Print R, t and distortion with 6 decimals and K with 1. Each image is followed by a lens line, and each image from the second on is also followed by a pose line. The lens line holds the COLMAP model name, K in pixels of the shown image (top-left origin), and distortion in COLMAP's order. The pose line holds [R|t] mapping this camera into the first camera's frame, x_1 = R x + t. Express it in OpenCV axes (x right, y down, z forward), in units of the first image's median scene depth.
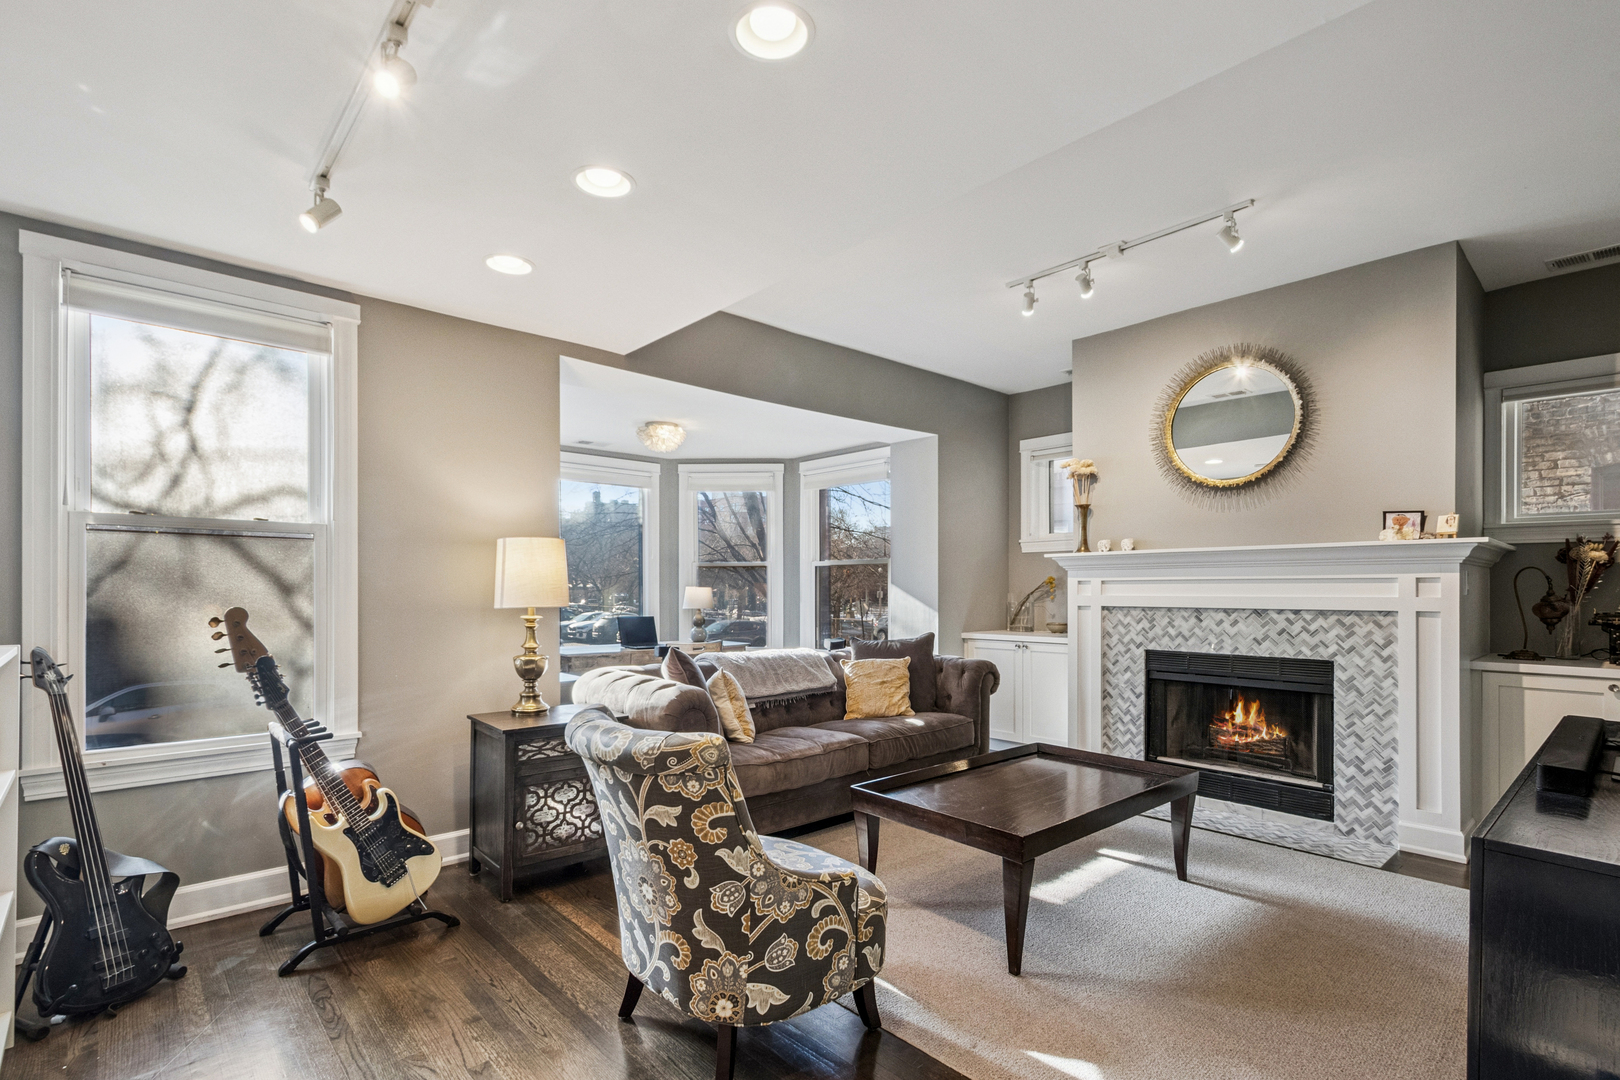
lens RADIAL K [[763.1, 0, 809.6], [0, 763.1, 577.8], [0, 0, 1]] dist [0.013802, 0.000268]
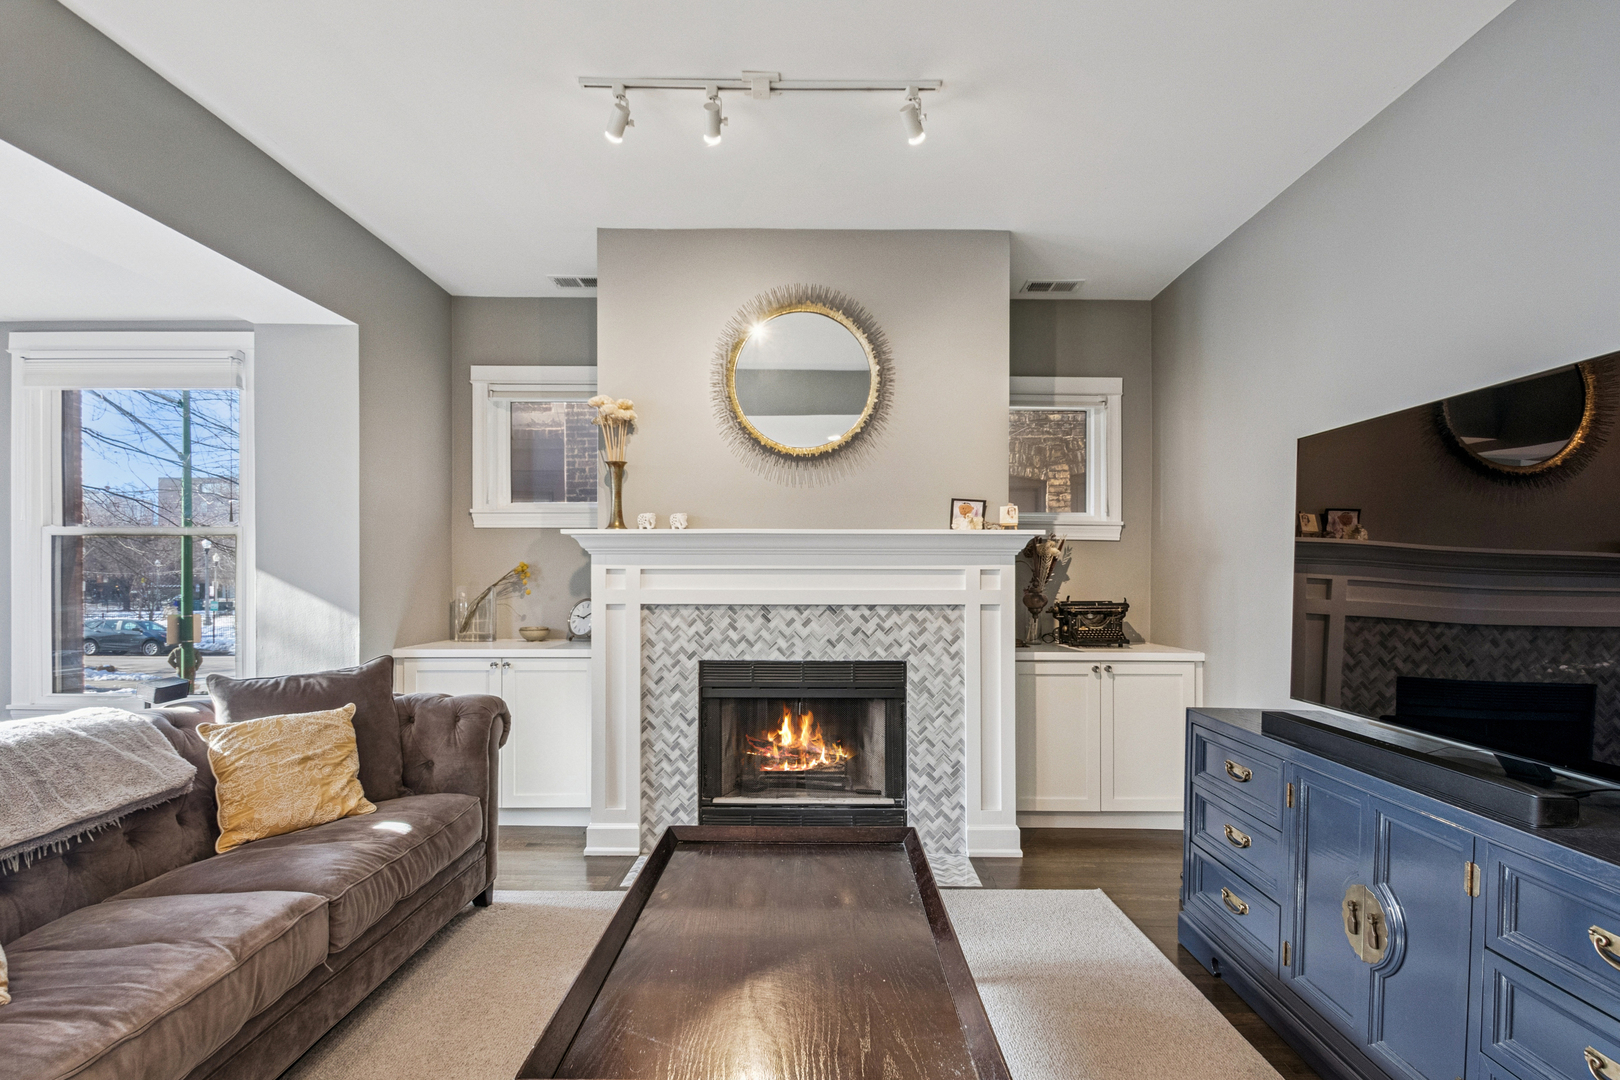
lens RADIAL K [[815.4, 0, 813.4], [0, 815.4, 576.1], [0, 0, 1]] dist [0.002582, -0.006666]
pose [[0.673579, 0.004775, 0.739100, -0.090196], [-0.013377, 0.999894, 0.005732, 0.004203], [-0.738994, -0.013748, 0.673572, 0.403017]]
